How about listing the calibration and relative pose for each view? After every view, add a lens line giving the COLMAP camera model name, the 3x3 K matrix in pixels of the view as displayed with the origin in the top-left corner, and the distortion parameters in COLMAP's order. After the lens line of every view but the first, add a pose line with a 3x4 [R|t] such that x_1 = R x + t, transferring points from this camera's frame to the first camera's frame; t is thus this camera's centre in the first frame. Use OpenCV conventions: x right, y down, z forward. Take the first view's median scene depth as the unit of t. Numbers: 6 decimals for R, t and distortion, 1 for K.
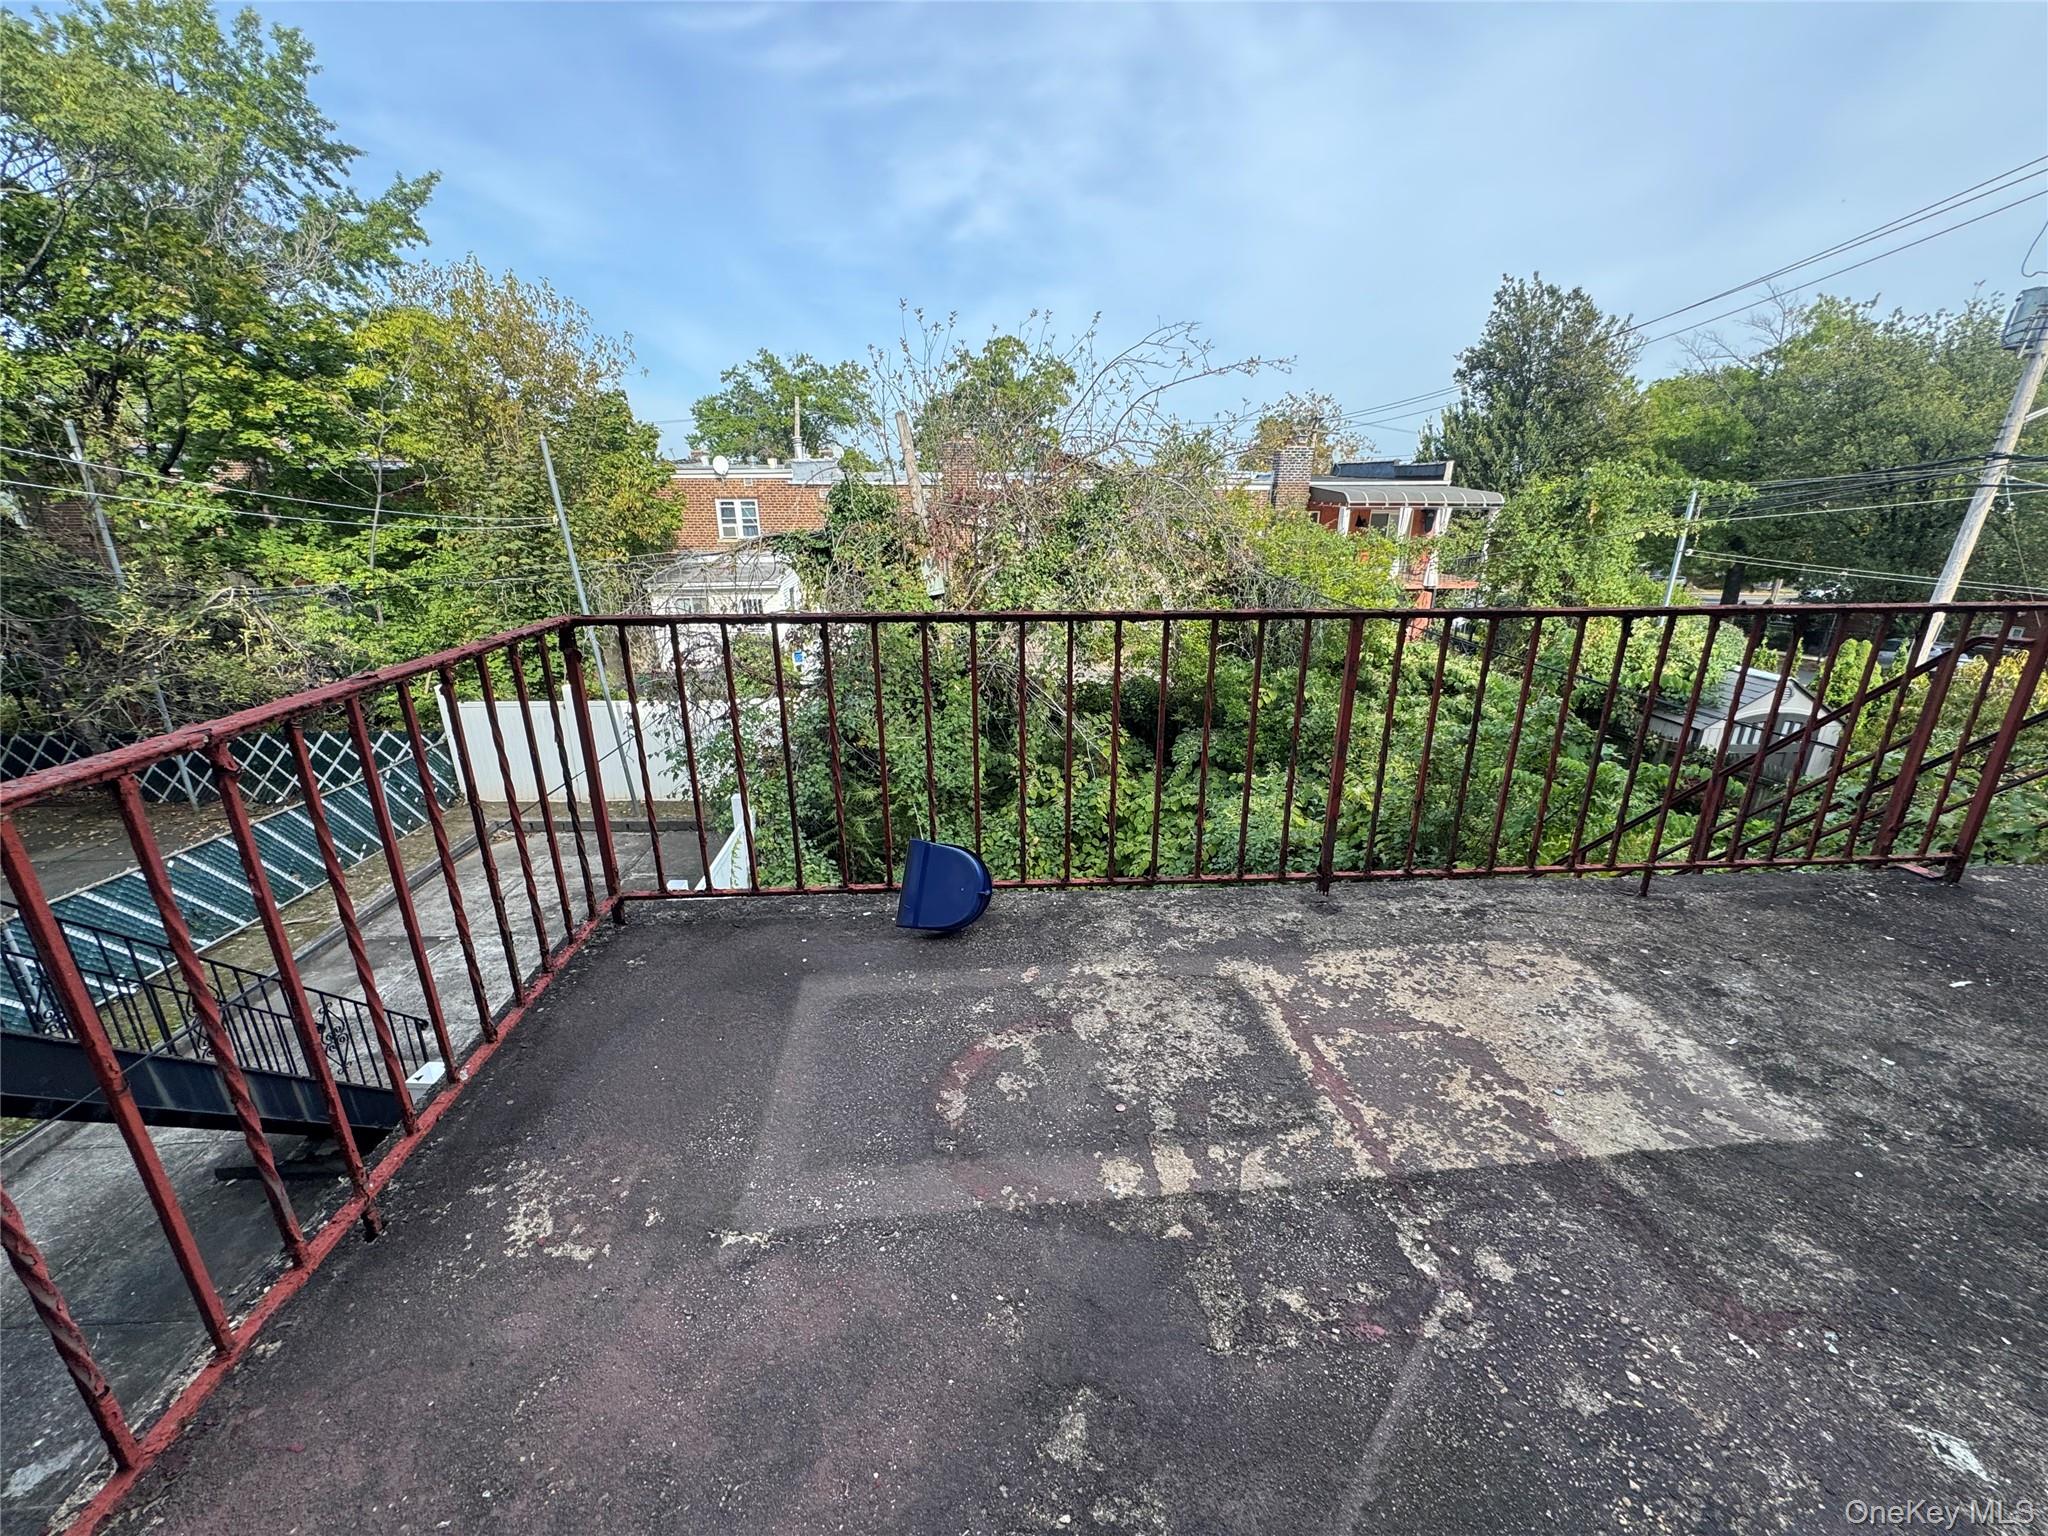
lens RADIAL K [[817.9, 0, 1024.0], [0, 817.9, 768.0], [0, 0, 1]] dist [-0.000818, 0.000199]
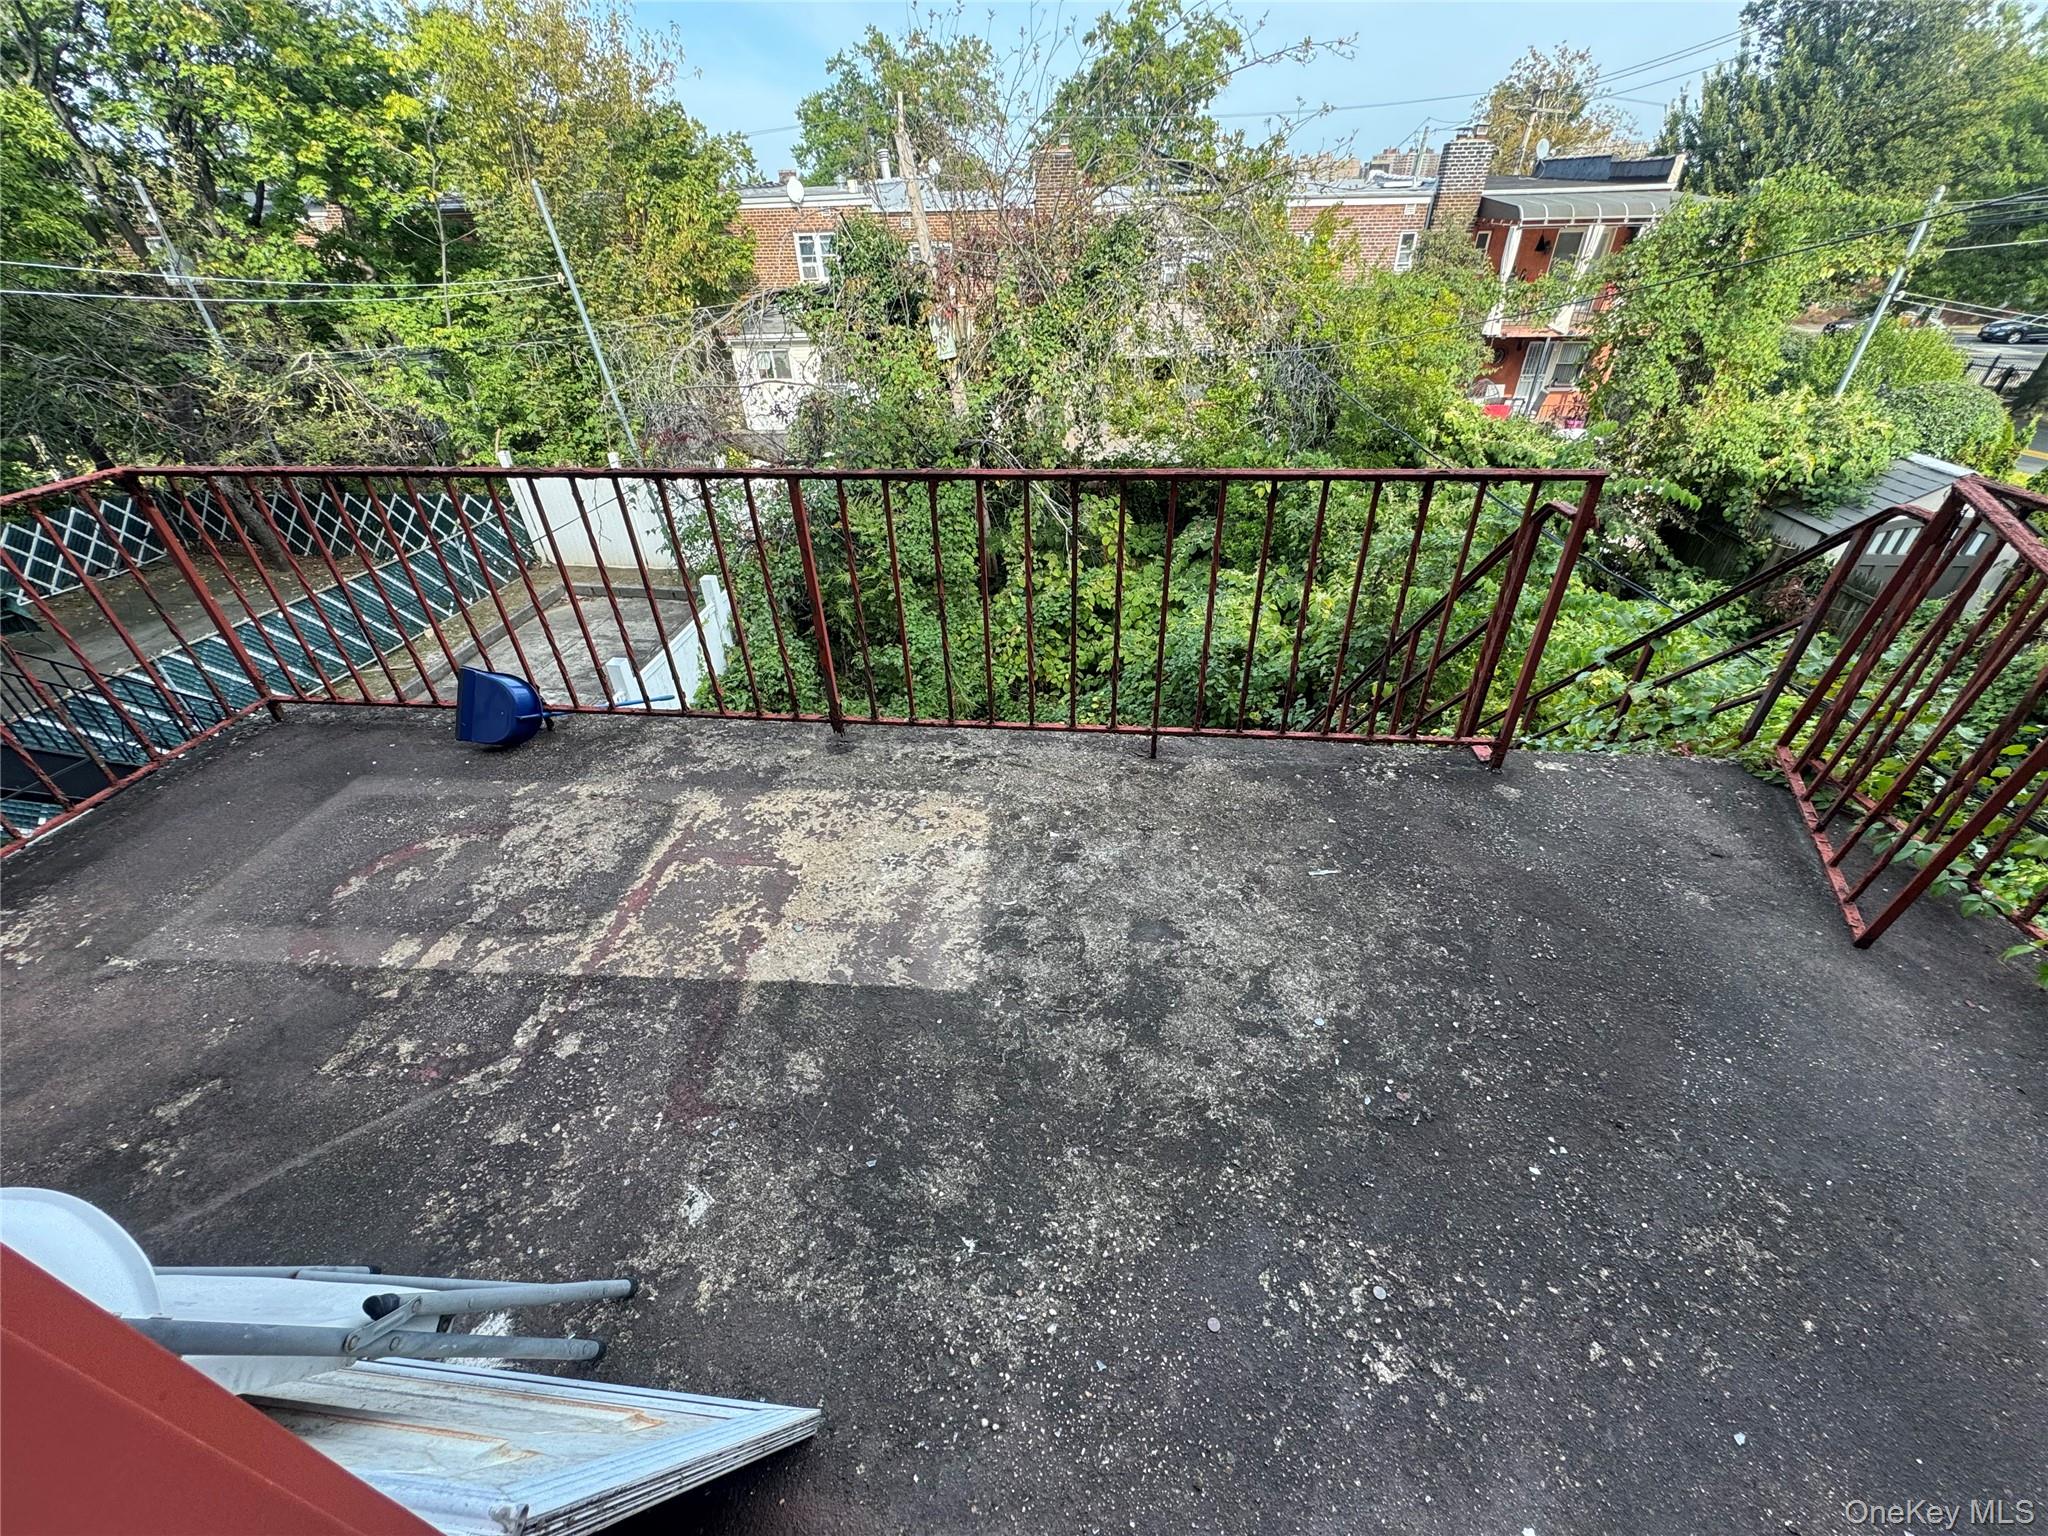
lens RADIAL K [[819.9, 0, 1024.0], [0, 819.9, 768.0], [0, 0, 1]] dist [-0.002593, 0.000501]
pose [[0.985017, 0.076037, -0.154789, 0.120527], [-0.030668, 0.960479, 0.276657, -0.017571], [0.169708, -0.267764, 0.948420, -0.001317]]
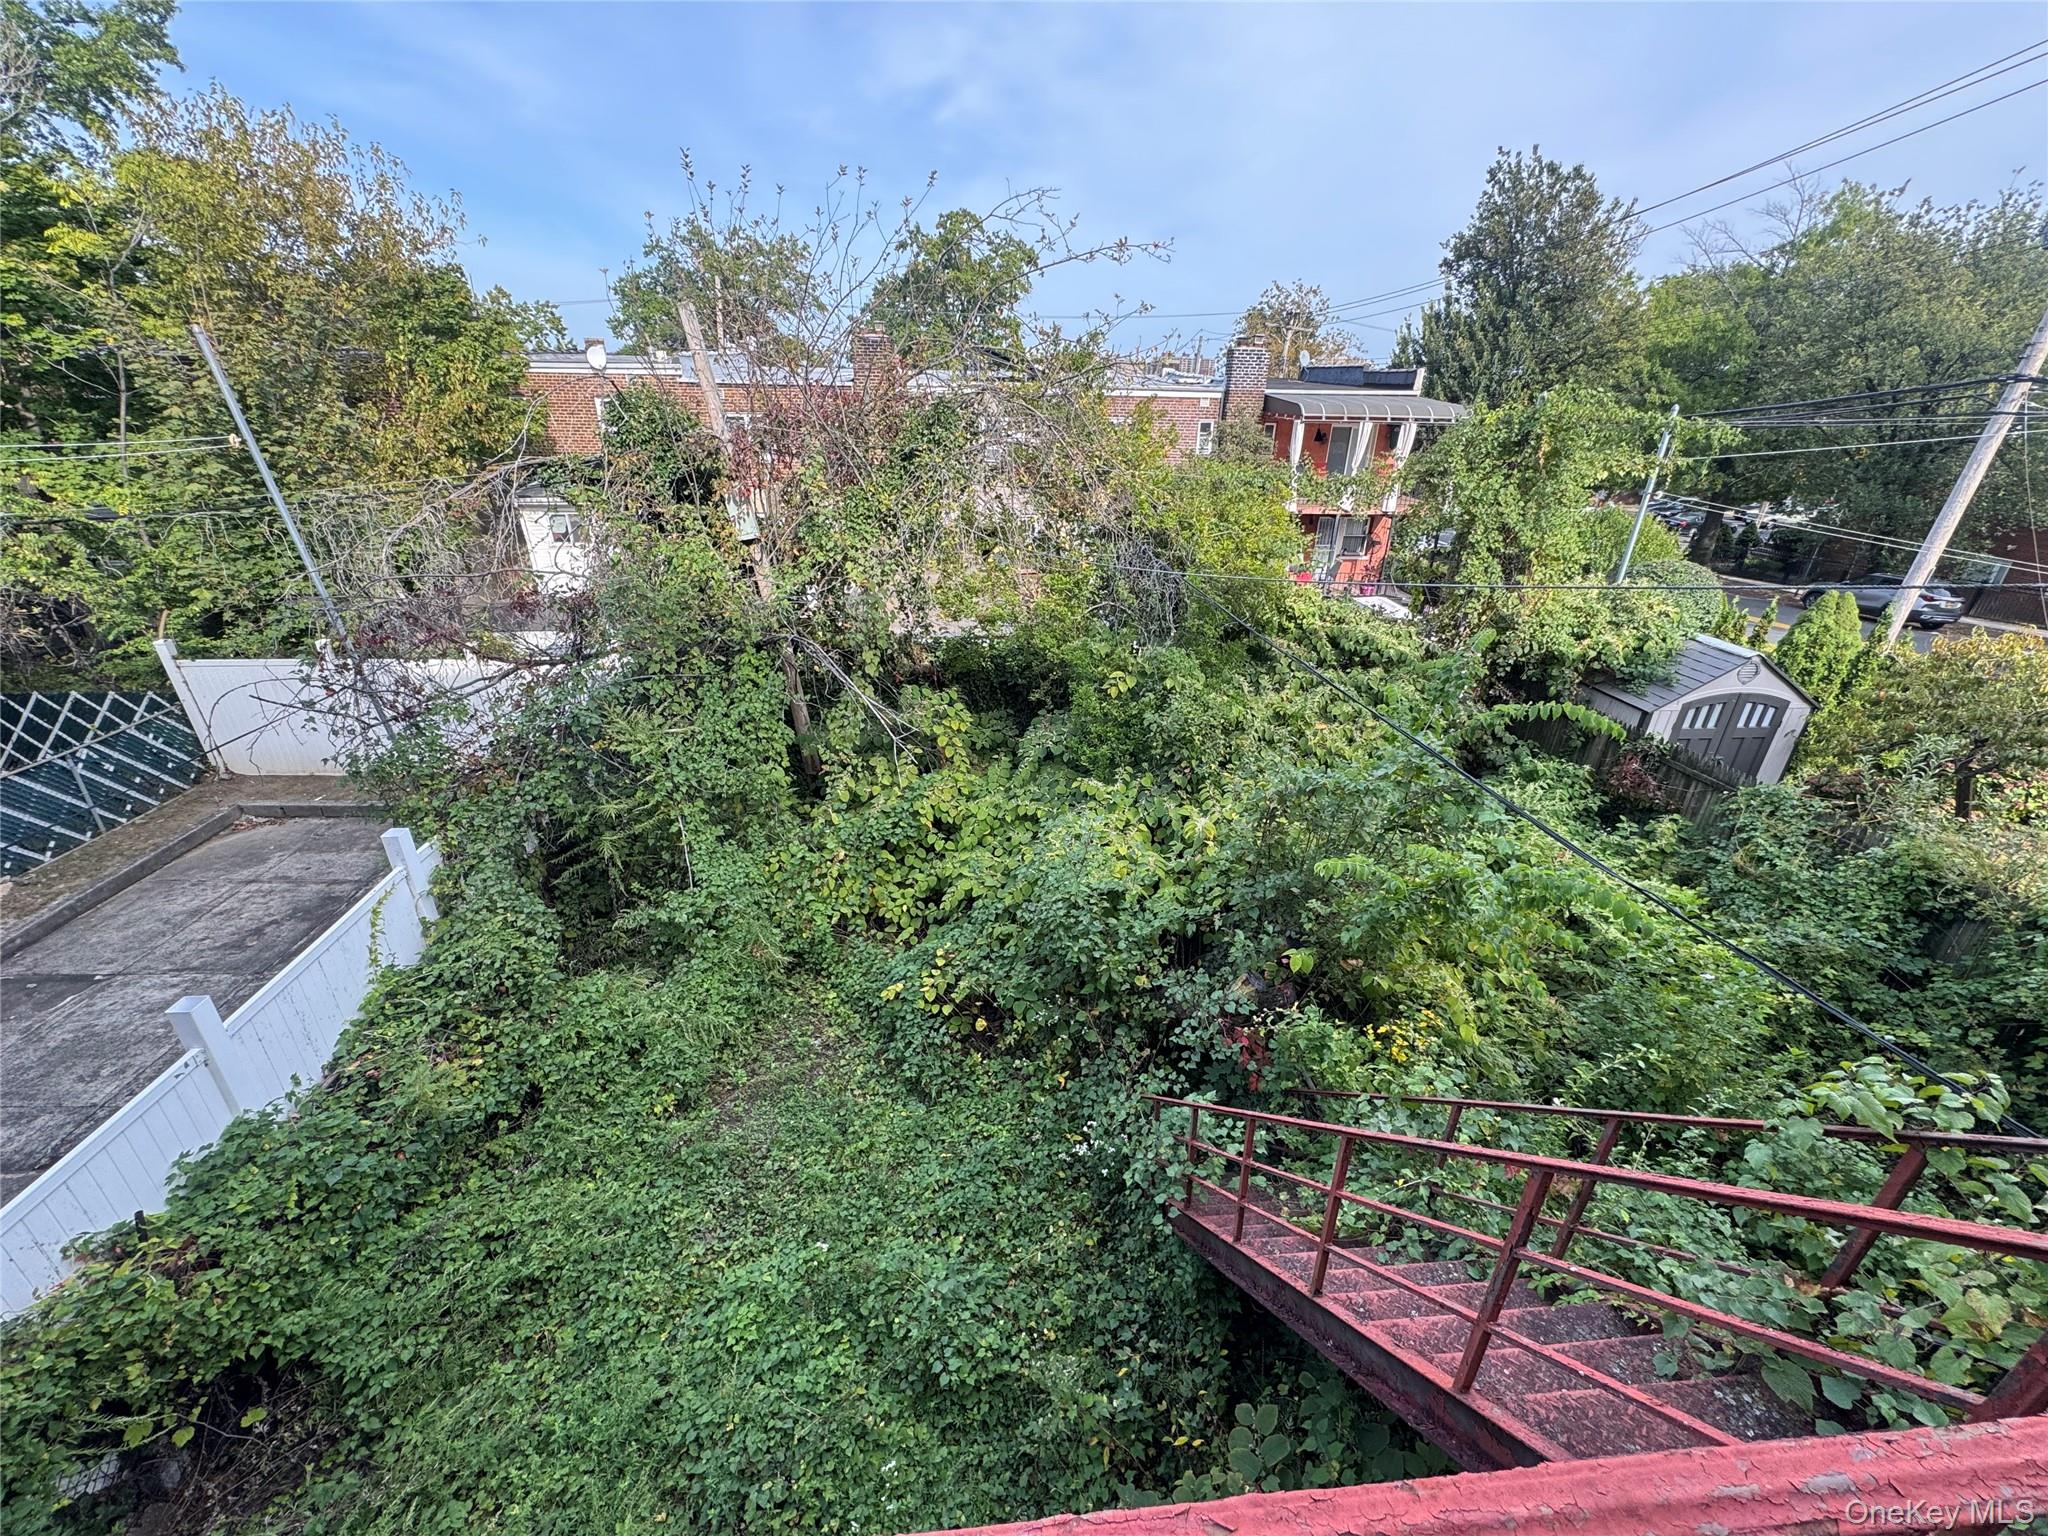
lens RADIAL K [[817.9, 0, 1024.0], [0, 817.9, 768.0], [0, 0, 1]] dist [-0.000818, 0.000199]
pose [[0.999684, 0.006396, 0.024300, 0.112504], [-0.009059, 0.993770, 0.111086, -0.058459], [-0.023438, -0.111271, 0.993514, 0.116595]]
